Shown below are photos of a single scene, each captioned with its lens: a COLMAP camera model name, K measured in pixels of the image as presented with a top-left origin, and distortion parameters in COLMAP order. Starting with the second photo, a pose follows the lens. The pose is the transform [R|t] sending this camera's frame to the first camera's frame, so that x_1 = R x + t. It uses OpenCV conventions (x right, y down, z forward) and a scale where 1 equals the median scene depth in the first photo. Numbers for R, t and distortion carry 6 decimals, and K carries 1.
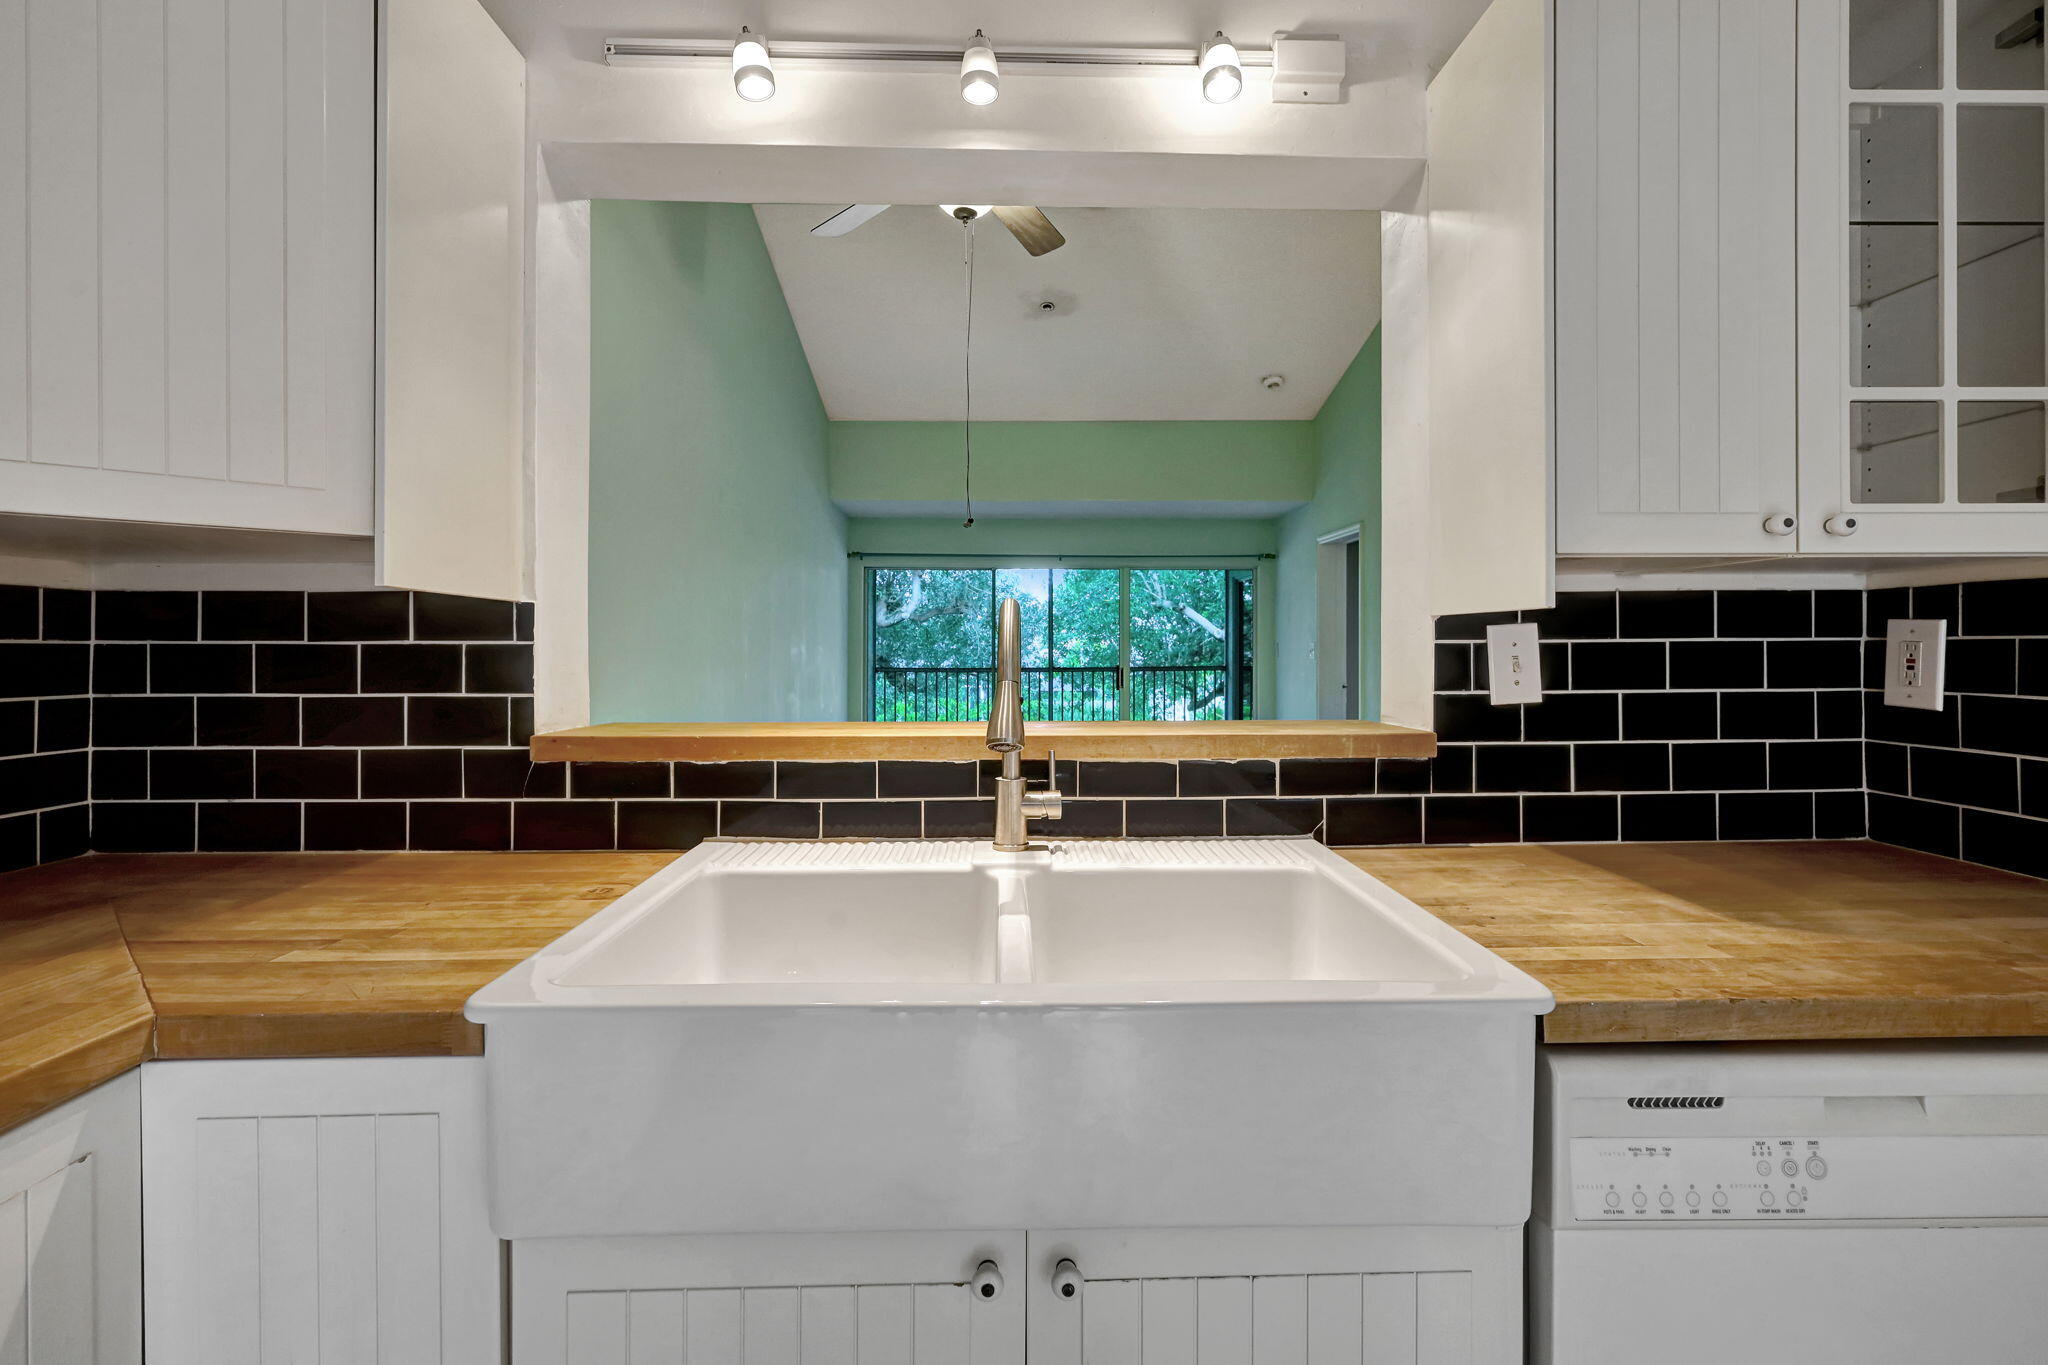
lens RADIAL K [[949.9, 0, 1029.5], [0, 949.9, 647.8], [0, 0, 1]] dist [0.001457, 0.000045]
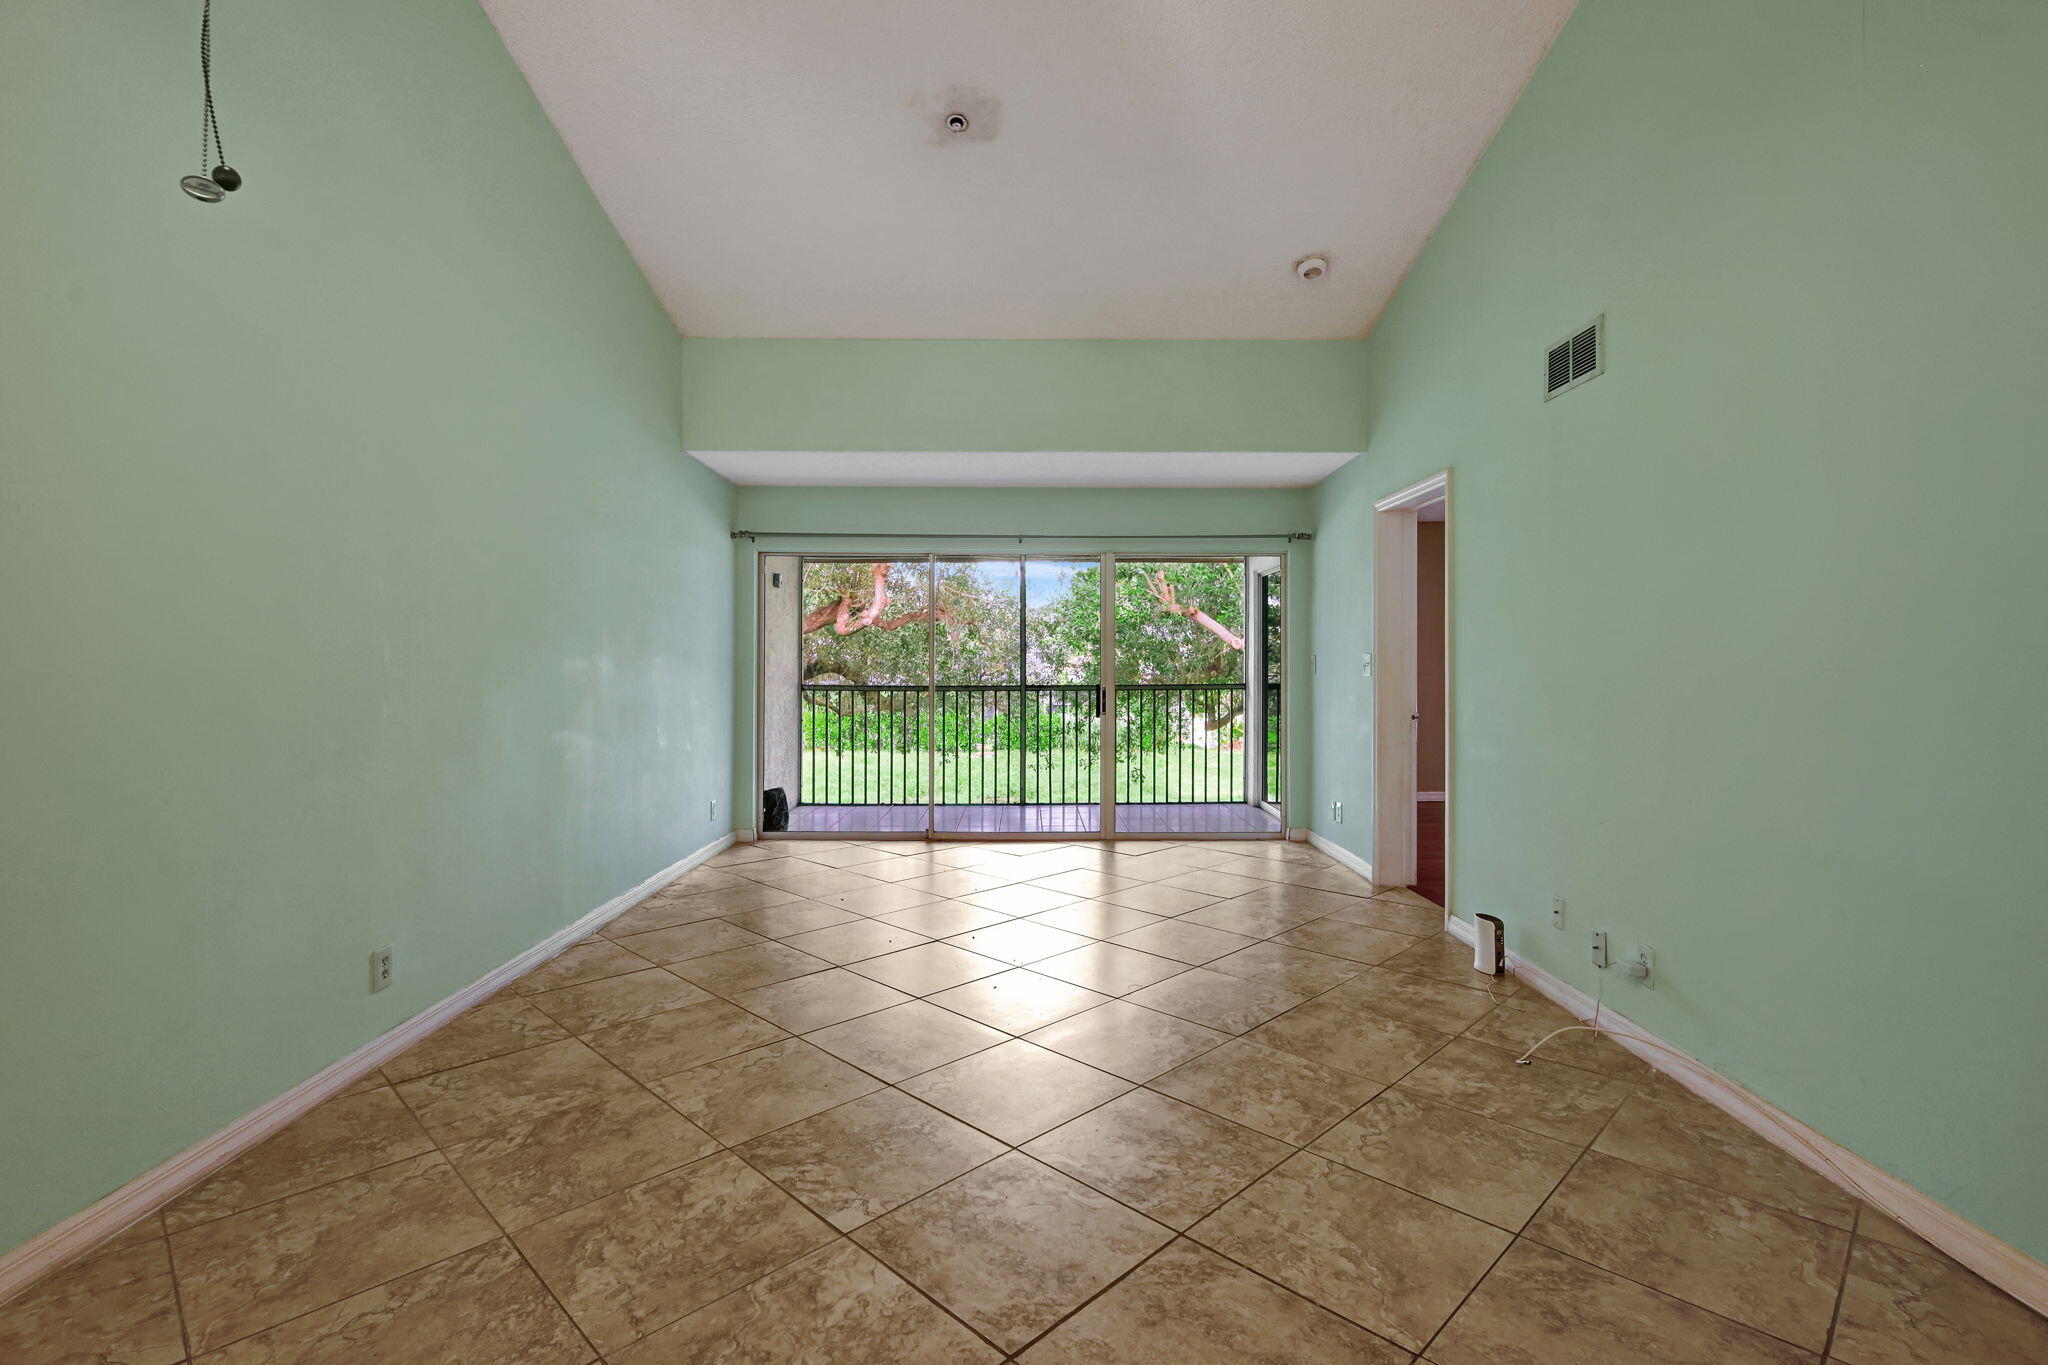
lens RADIAL K [[949.9, 0, 1032.9], [0, 949.9, 662.0], [0, 0, 1]] dist [0.001457, 0.000045]
pose [[0.999723, 0.003316, -0.023280, 0.349061], [-0.003276, 0.999993, 0.001753, -0.000527], [0.023286, -0.001677, 0.999727, 1.495229]]
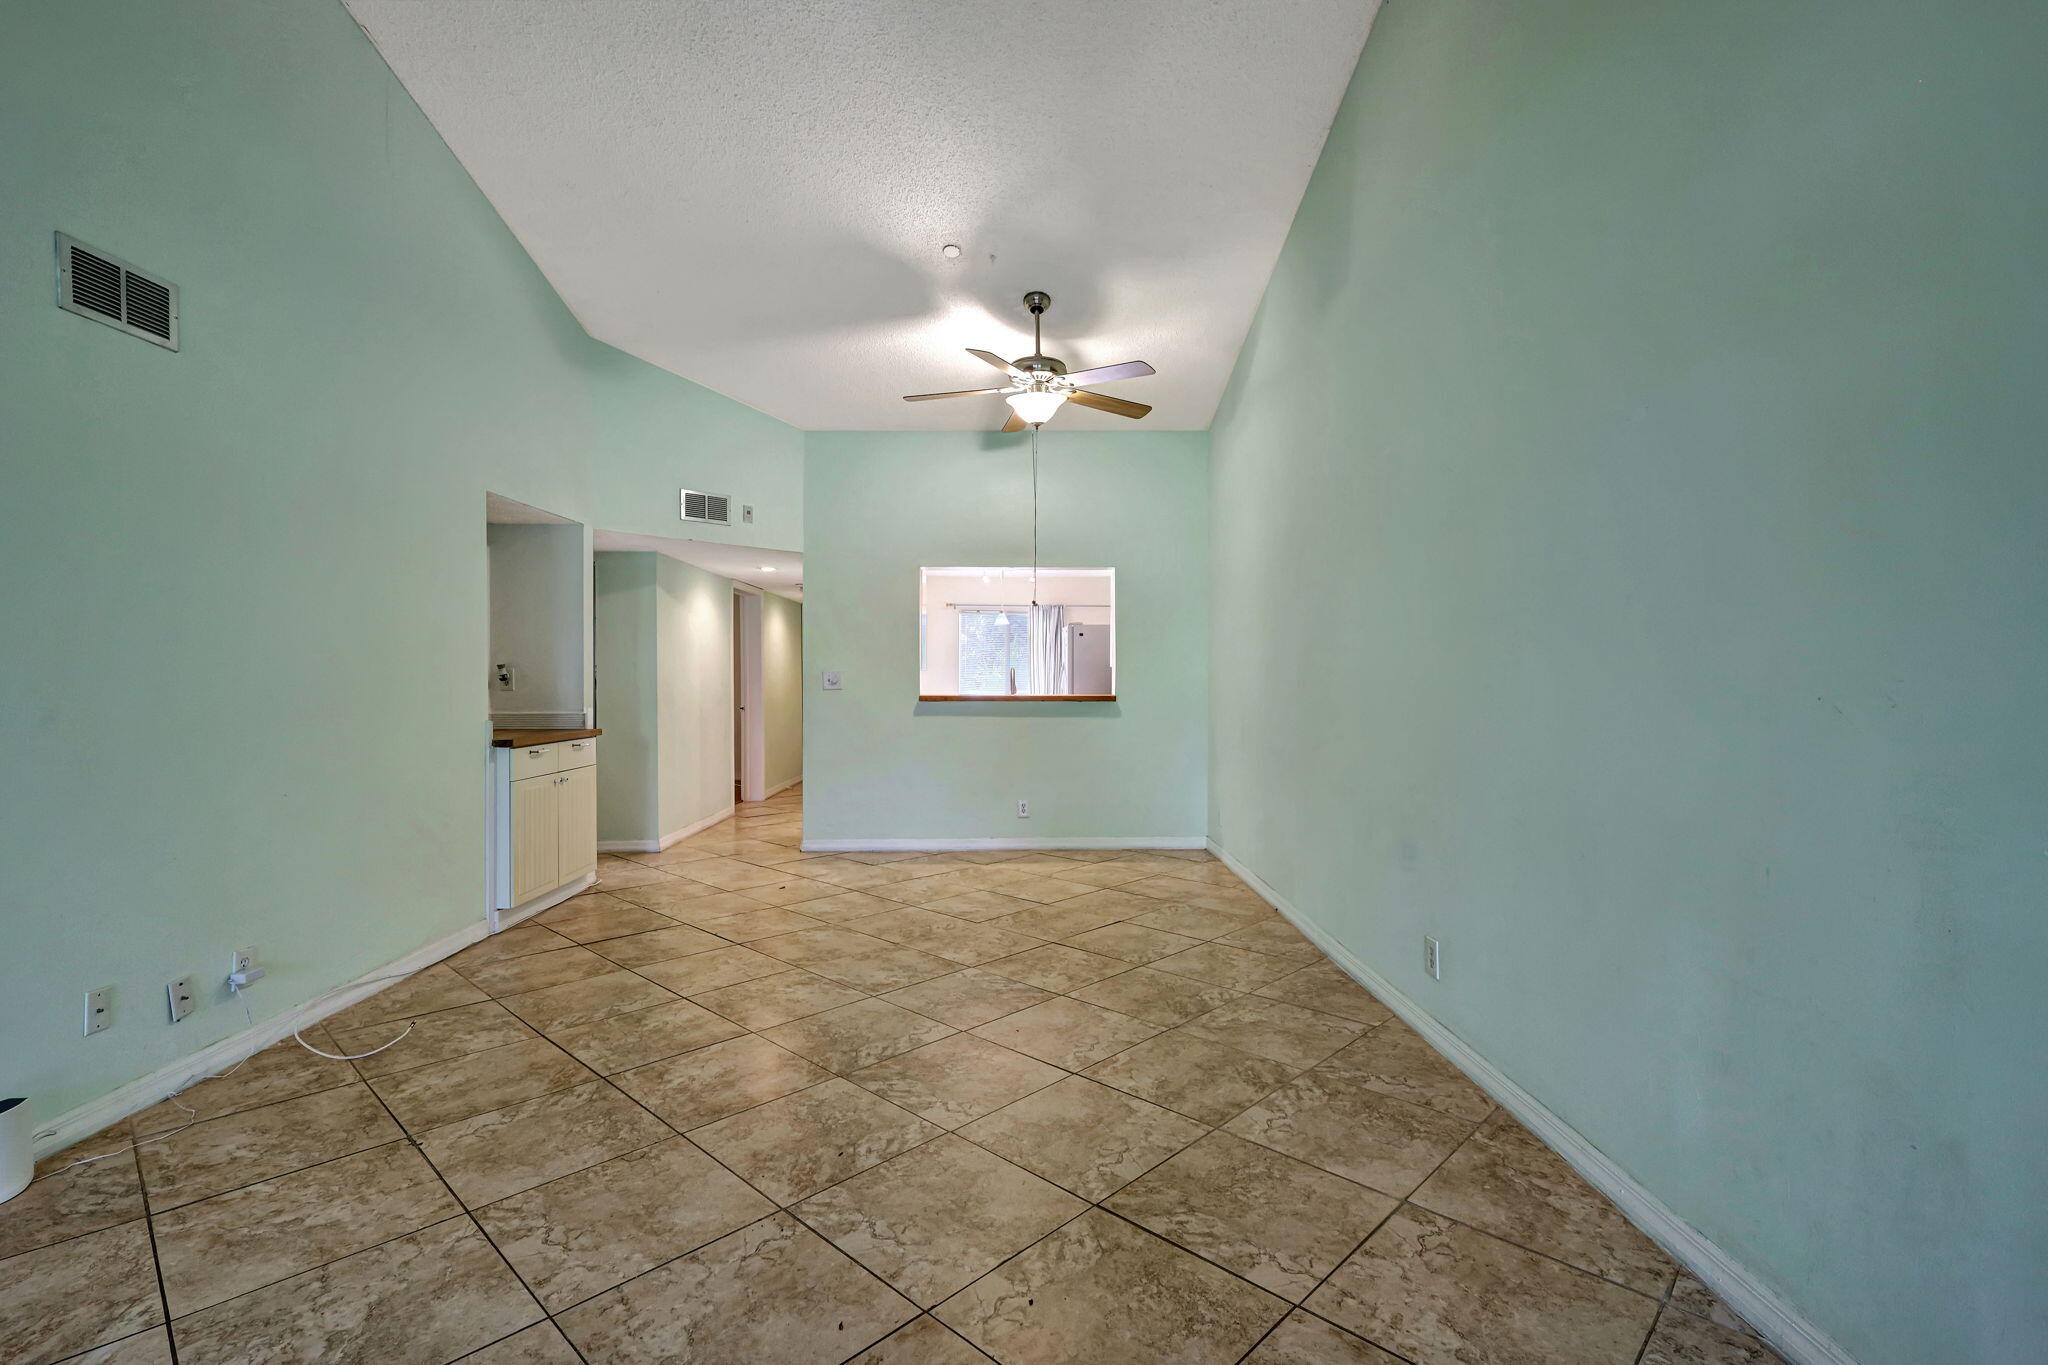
lens RADIAL K [[949.9, 0, 1031.4], [0, 949.9, 681.8], [0, 0, 1]] dist [0.001457, 0.000045]
pose [[-0.999944, 0.002540, 0.010292, -0.148931], [0.002591, 0.999985, 0.004927, 0.004113], [-0.010279, 0.004953, -0.999935, 5.537276]]
